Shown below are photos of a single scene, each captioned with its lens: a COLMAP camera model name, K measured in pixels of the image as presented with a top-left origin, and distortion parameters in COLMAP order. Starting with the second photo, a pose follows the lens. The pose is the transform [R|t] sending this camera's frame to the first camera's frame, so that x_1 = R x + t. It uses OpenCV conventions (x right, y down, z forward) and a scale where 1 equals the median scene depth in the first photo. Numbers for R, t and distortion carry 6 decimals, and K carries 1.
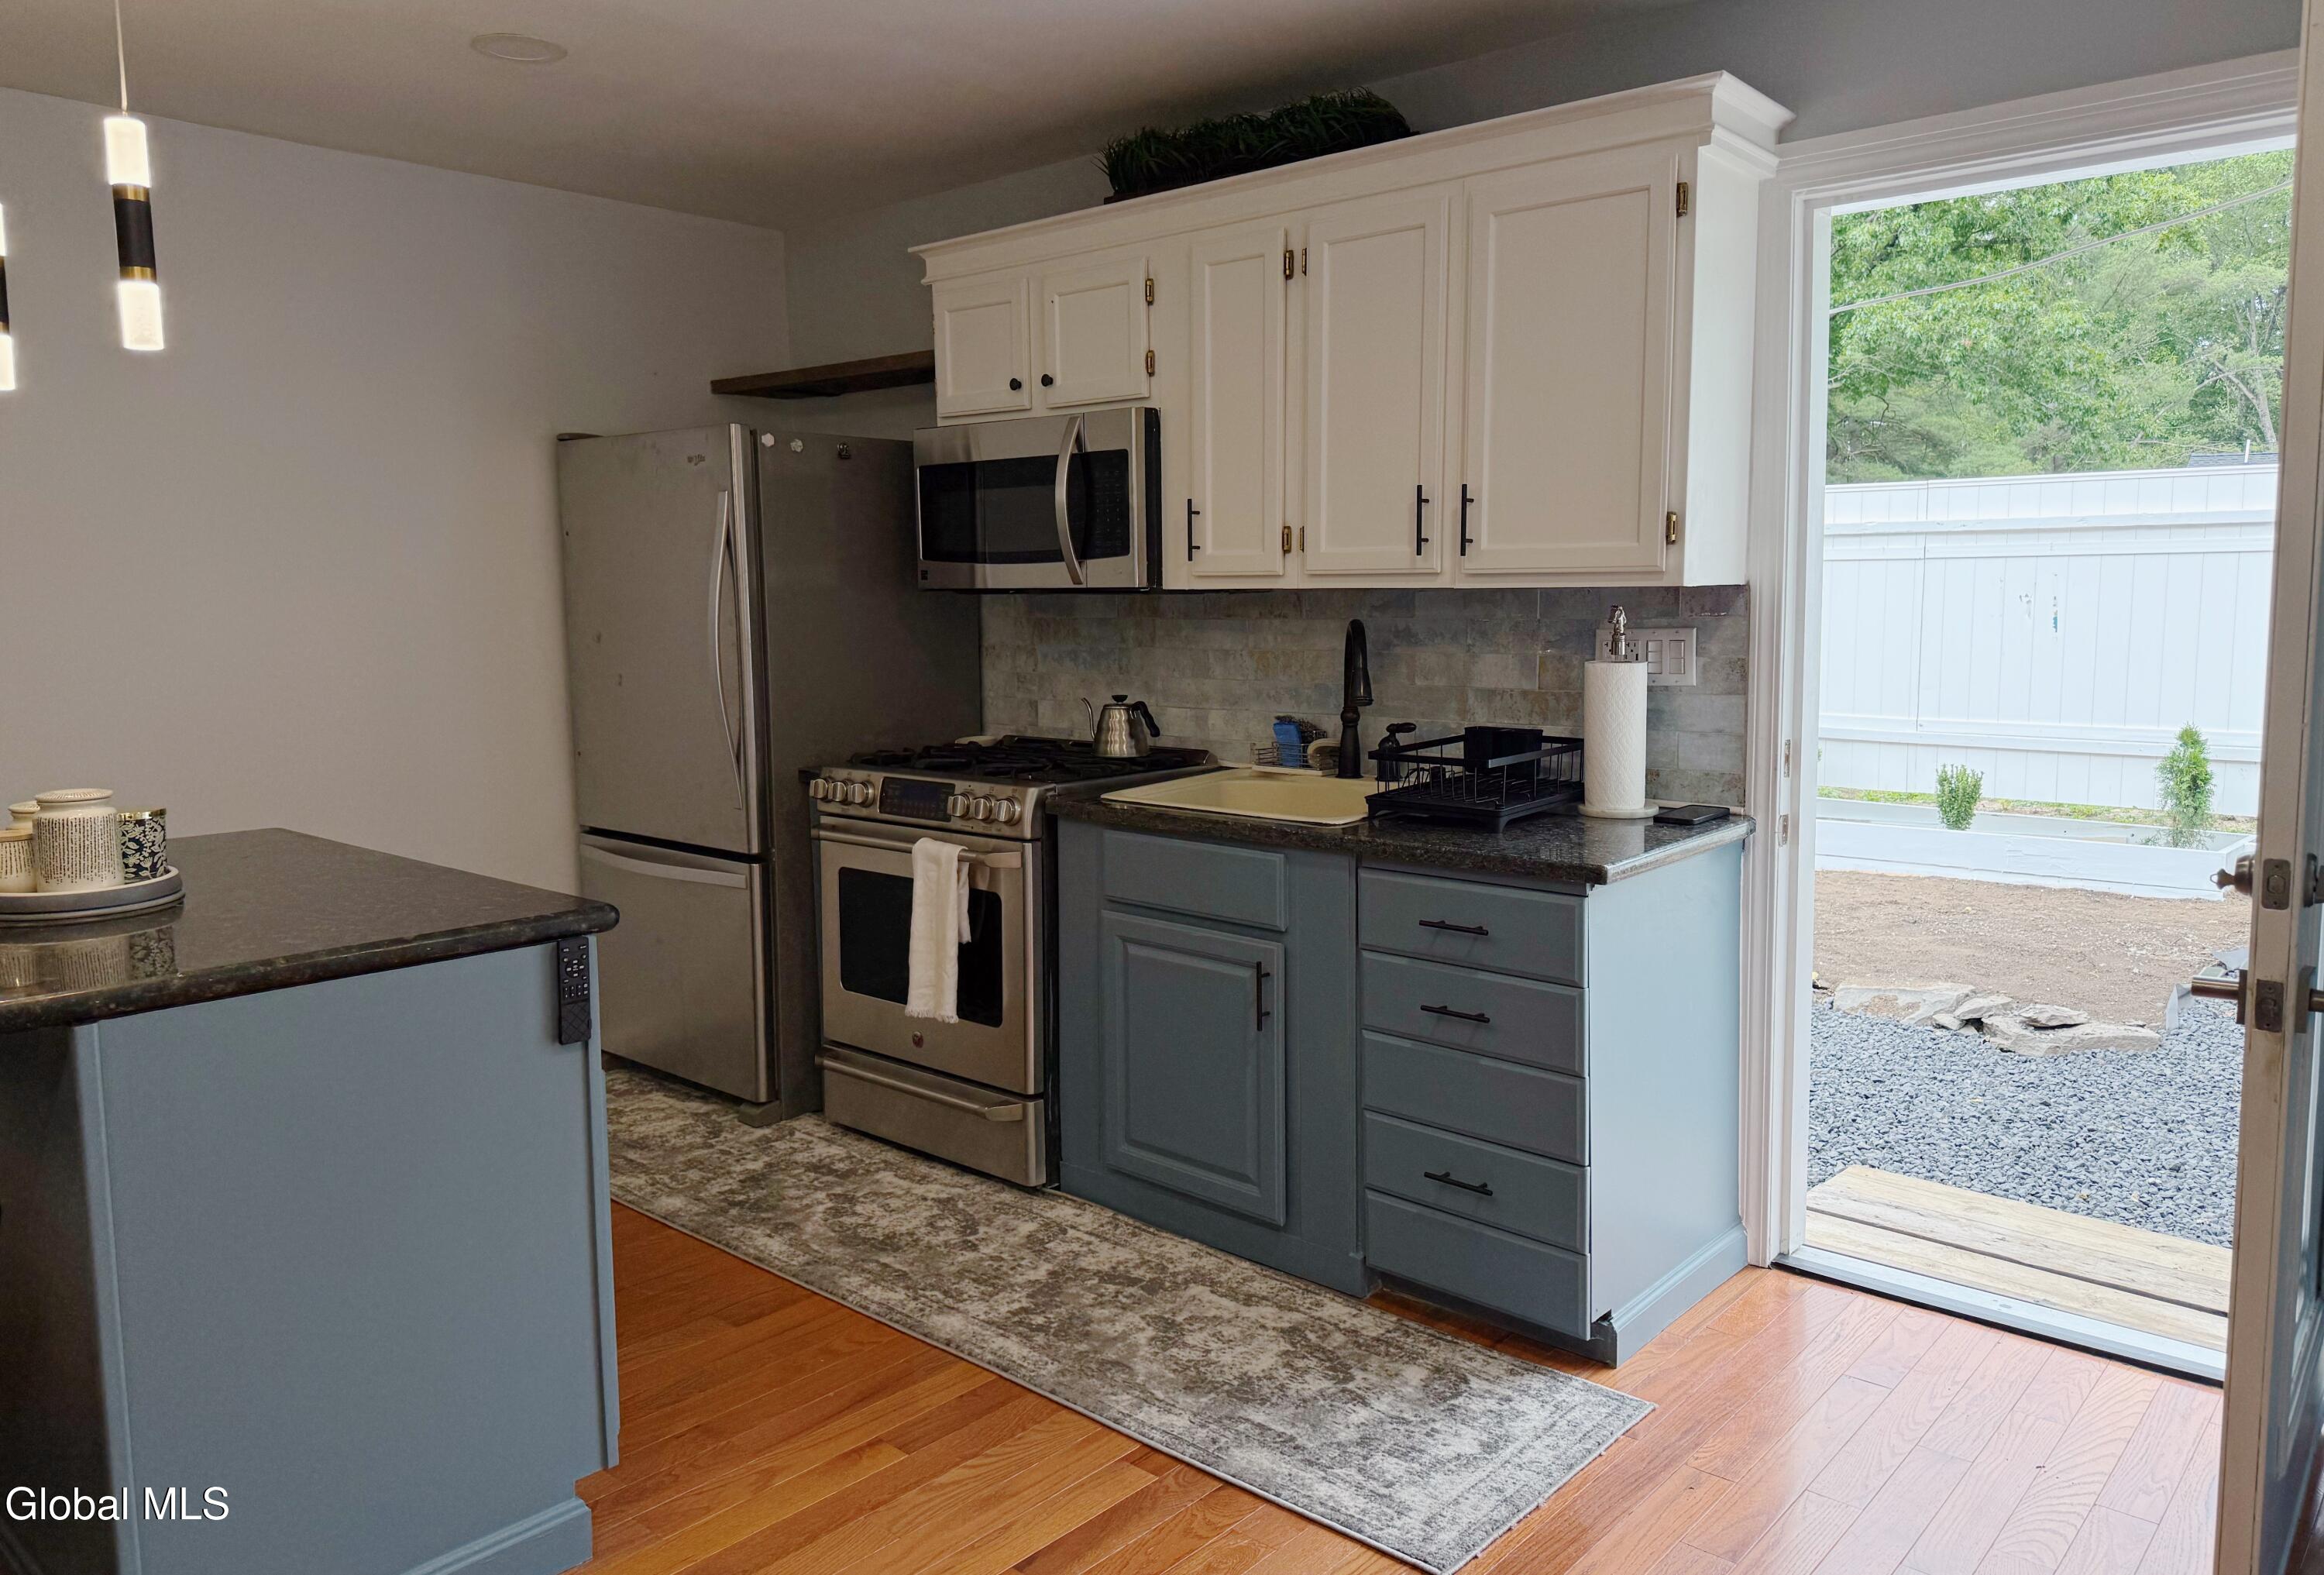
lens RADIAL K [[1651.8, 0, 1162.0], [0, 1651.8, 787.5], [0, 0, 1]] dist [0.002198, 0.000202]
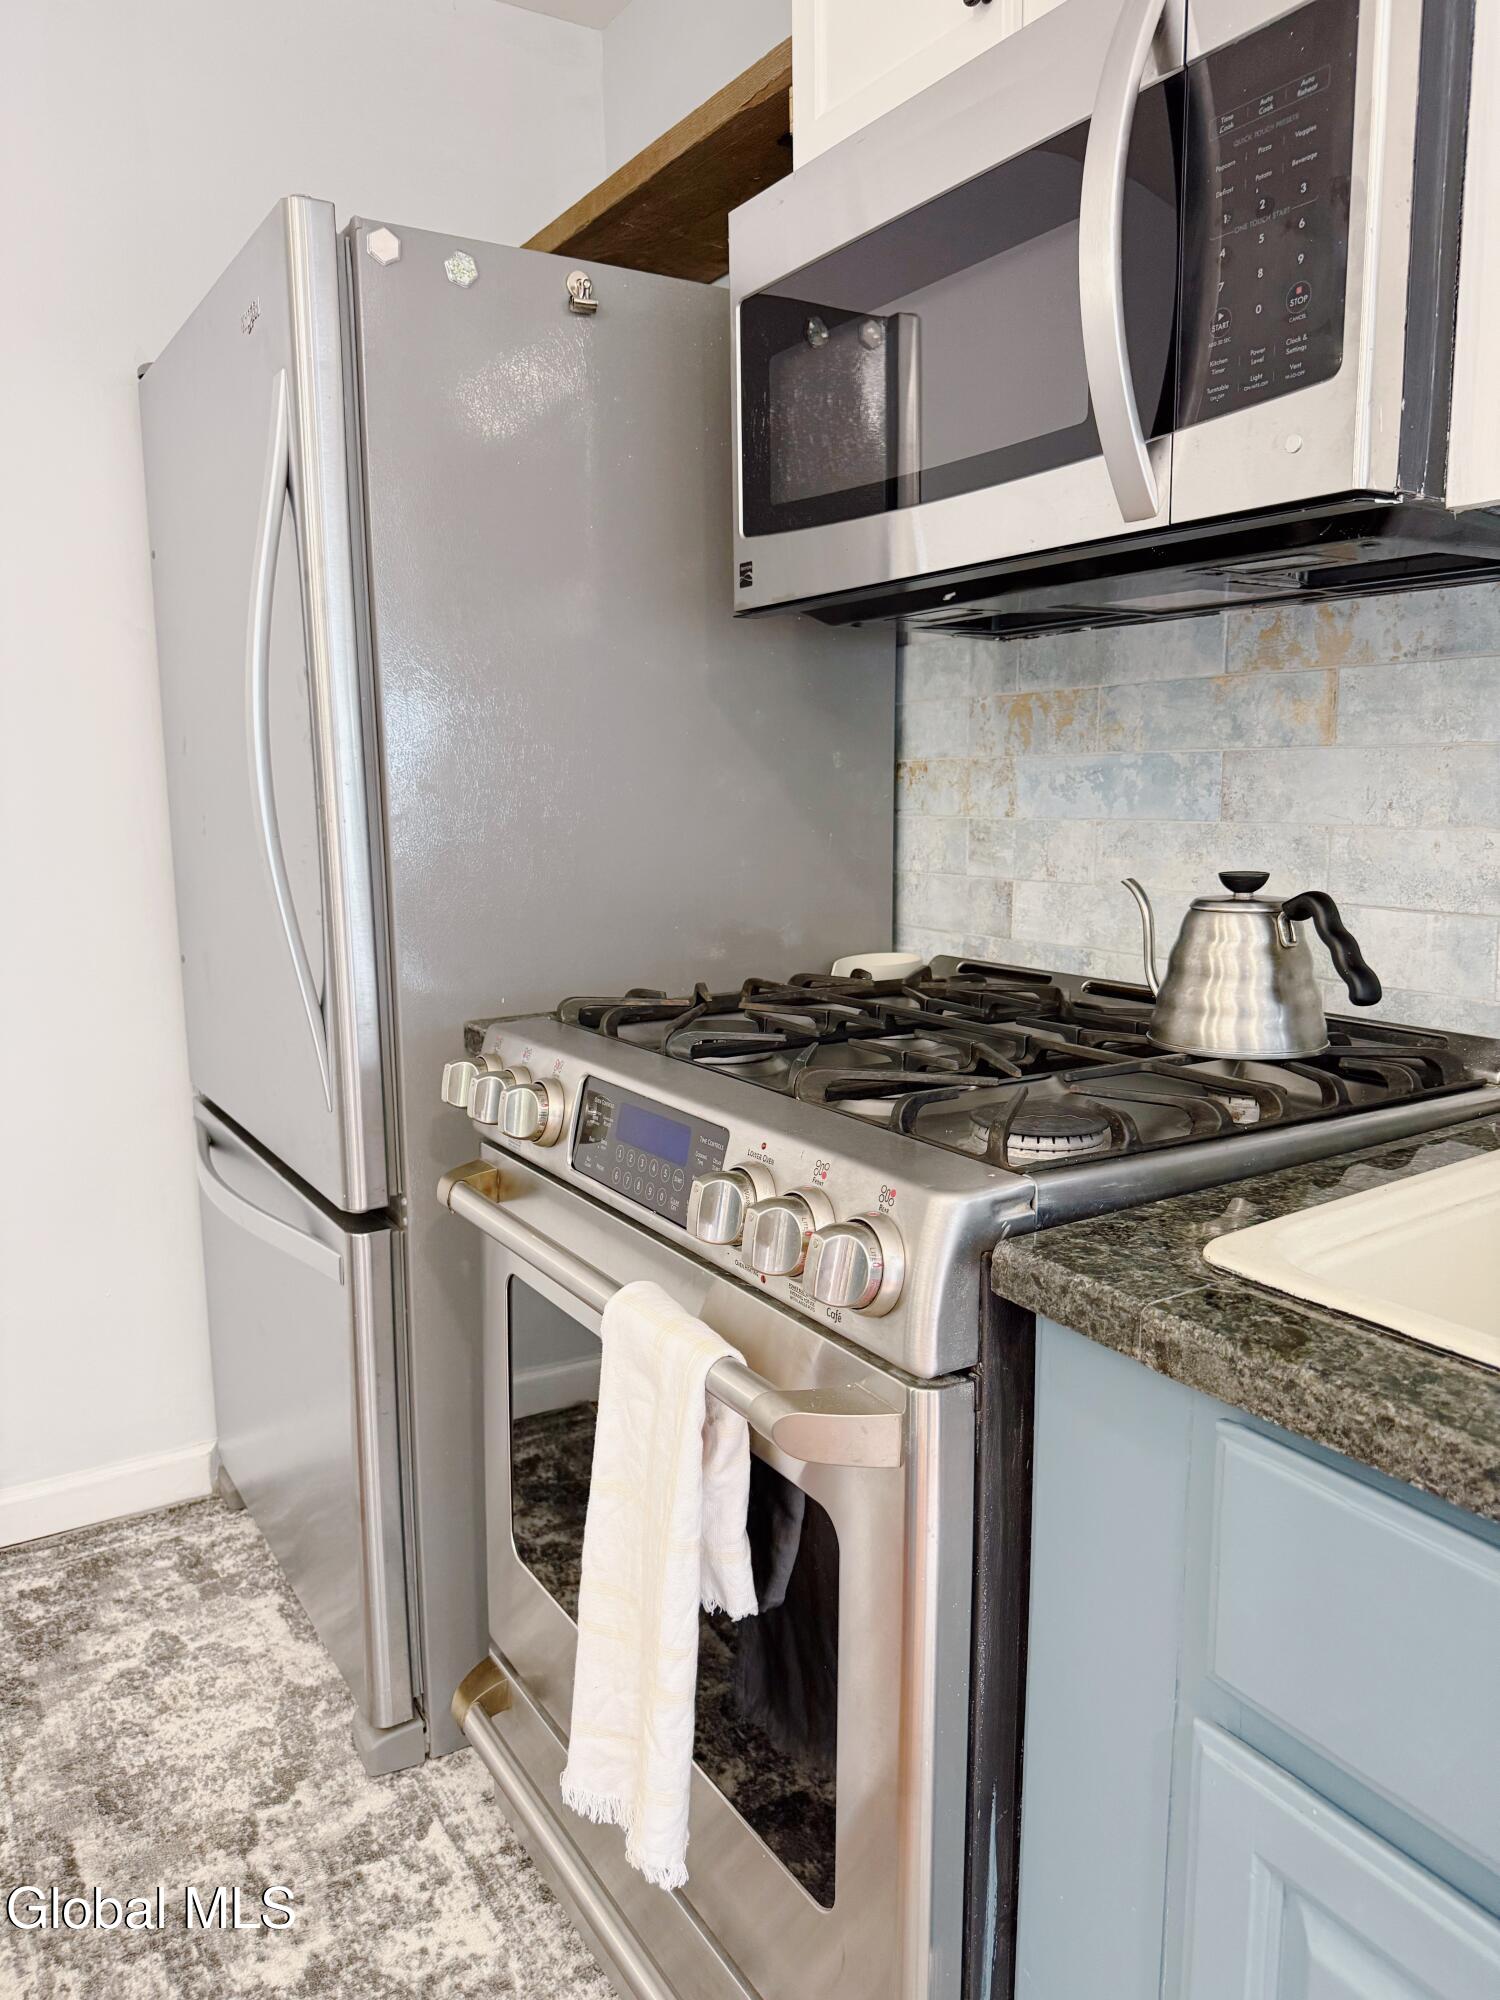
lens RADIAL K [[1420.0, 0, 747.1], [0, 1420.0, 971.7], [0, 0, 1]] dist [0.117972, -0.161414]
pose [[0.960152, 0.039915, -0.276614, -0.041244], [-0.036094, 0.999170, 0.018893, -0.037245], [0.277138, -0.008156, 0.960795, 0.685132]]
